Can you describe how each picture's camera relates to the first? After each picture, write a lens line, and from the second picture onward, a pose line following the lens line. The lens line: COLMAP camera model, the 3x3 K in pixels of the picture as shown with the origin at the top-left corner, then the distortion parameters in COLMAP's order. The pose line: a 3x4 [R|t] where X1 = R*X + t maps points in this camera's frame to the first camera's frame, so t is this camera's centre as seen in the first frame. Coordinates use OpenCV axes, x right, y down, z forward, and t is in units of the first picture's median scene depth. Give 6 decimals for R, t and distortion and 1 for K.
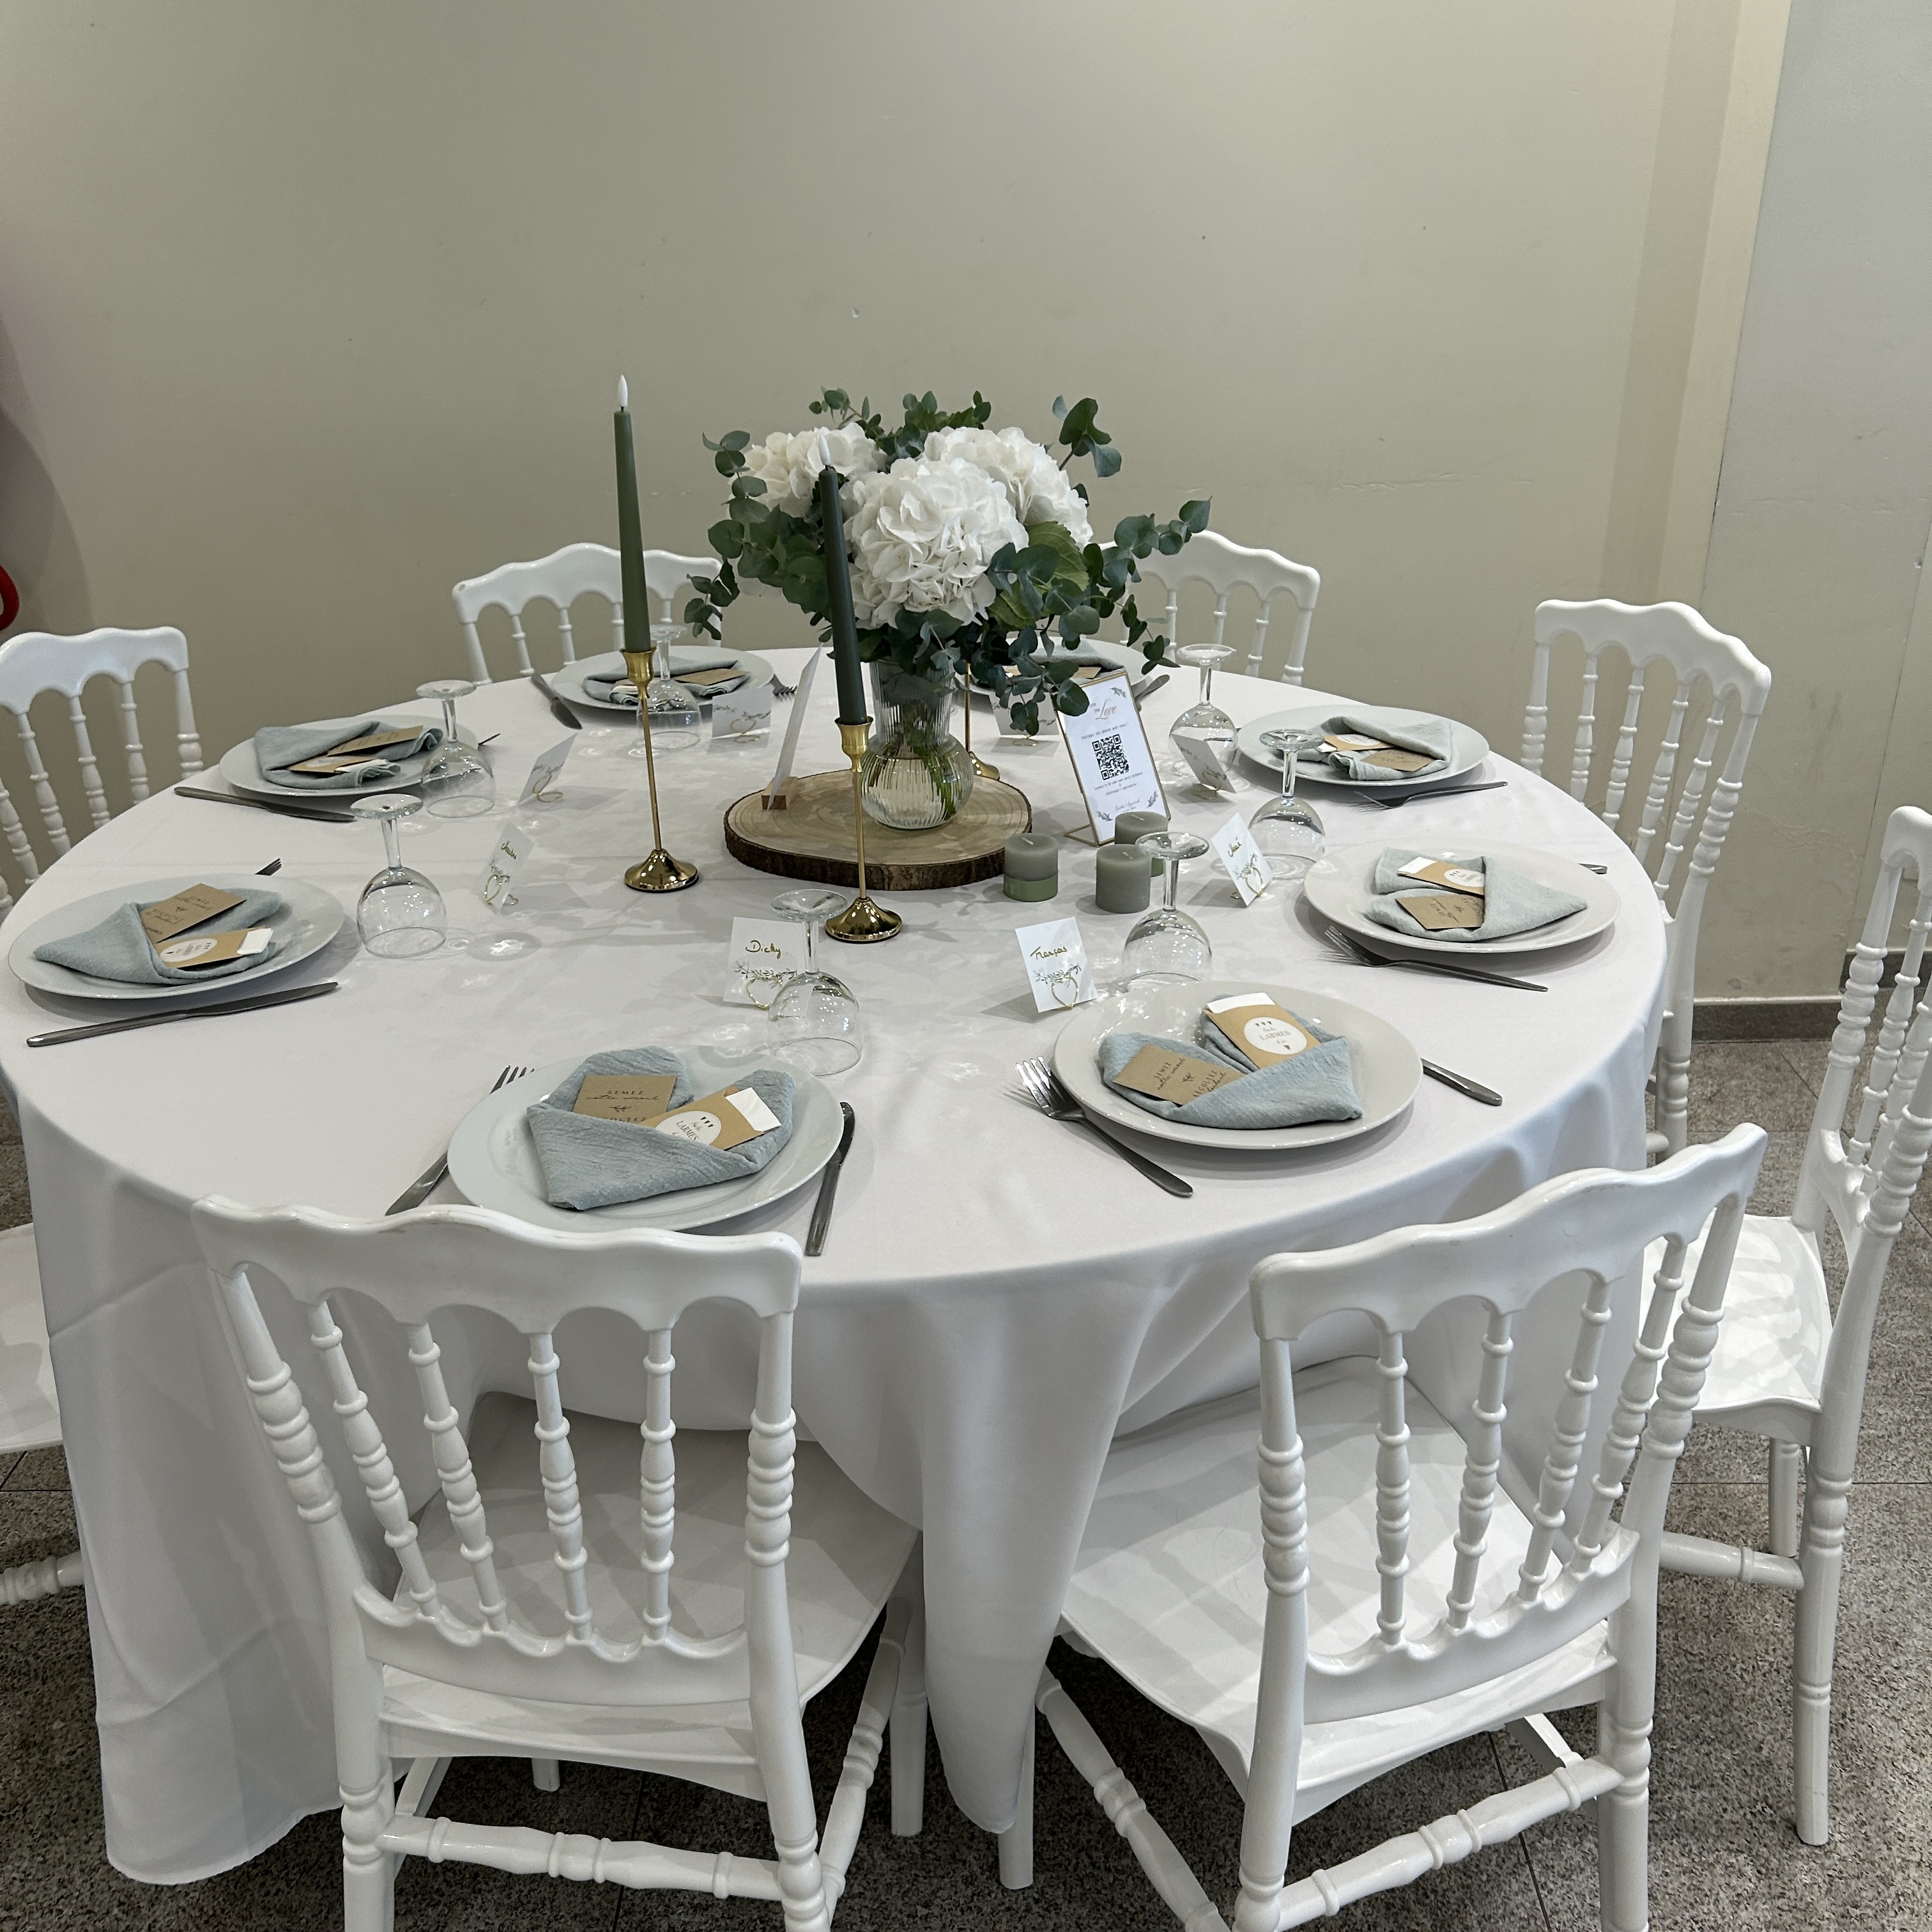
lens RADIAL K [[2004.4, 0, 966.0], [0, 2004.4, 966.0], [0, 0, 1]] dist [0.115566, -0.225978]
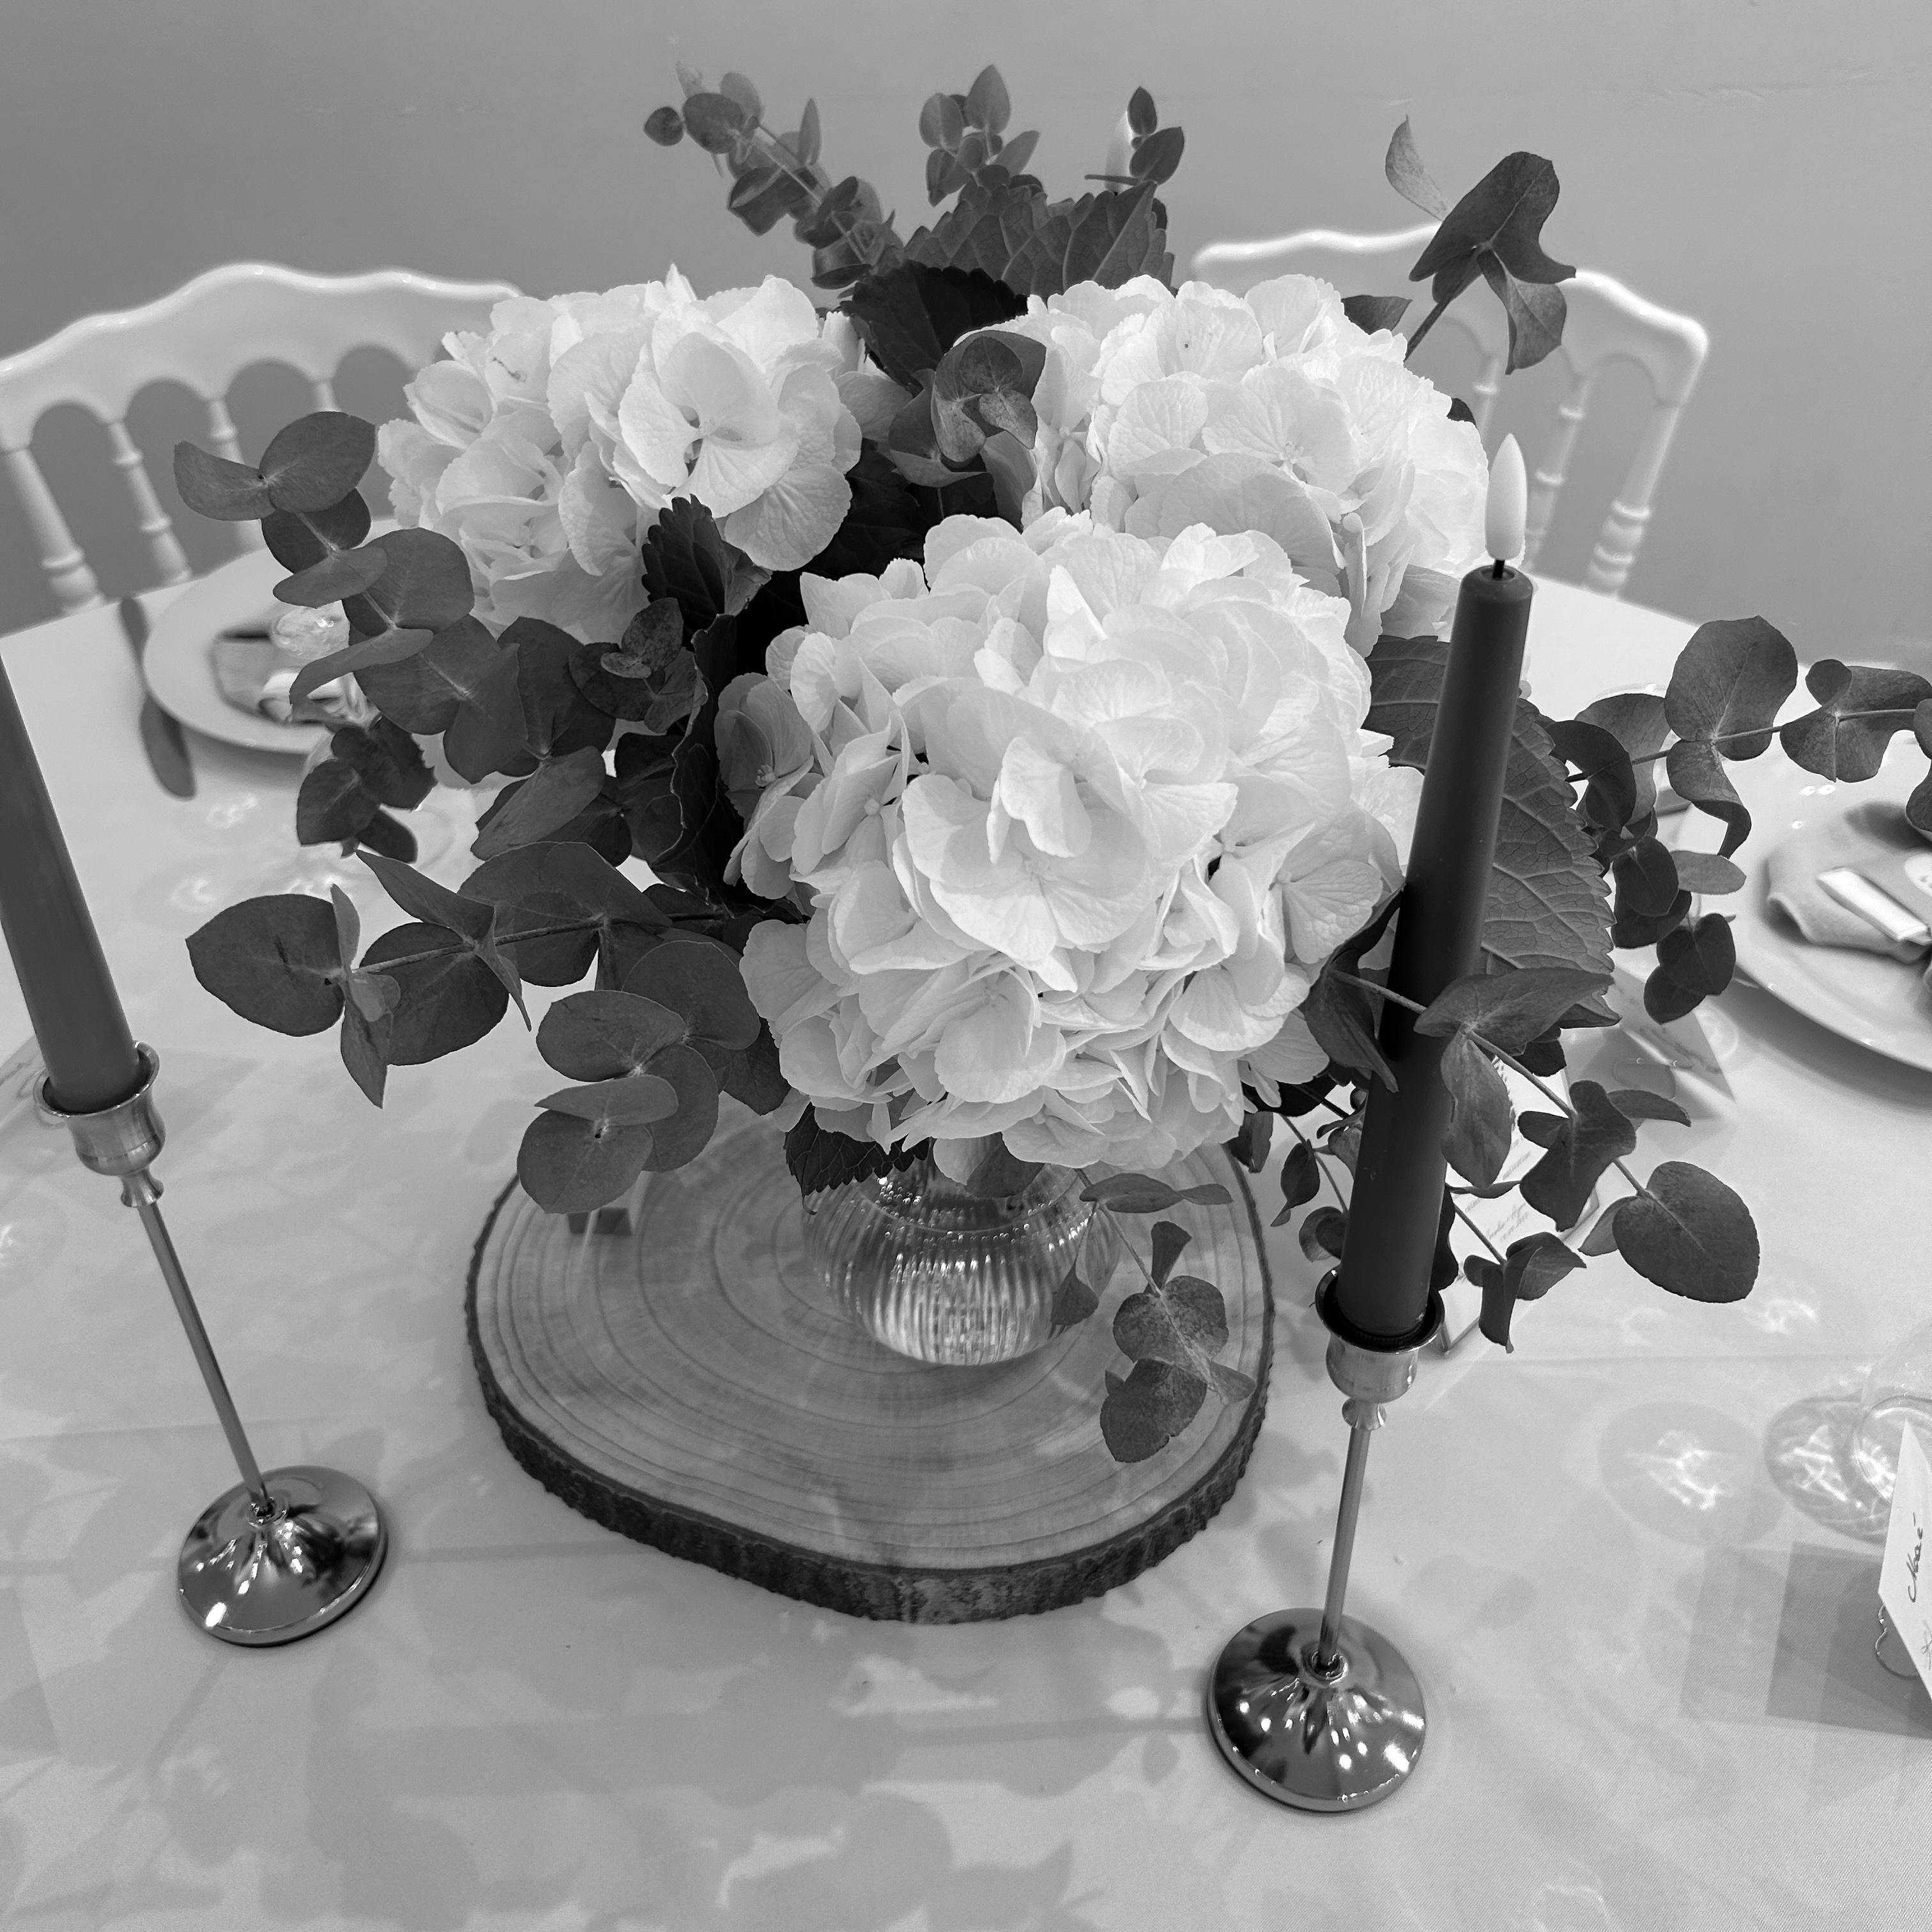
lens RADIAL K [[2004.4, 0, 966.0], [0, 2004.4, 966.0], [0, 0, 1]] dist [0.115566, -0.225978]
pose [[0.999594, -0.012596, 0.025550, -0.037539], [0.006015, 0.970040, 0.242869, -0.242794], [-0.027844, -0.242617, 0.969723, 0.692436]]
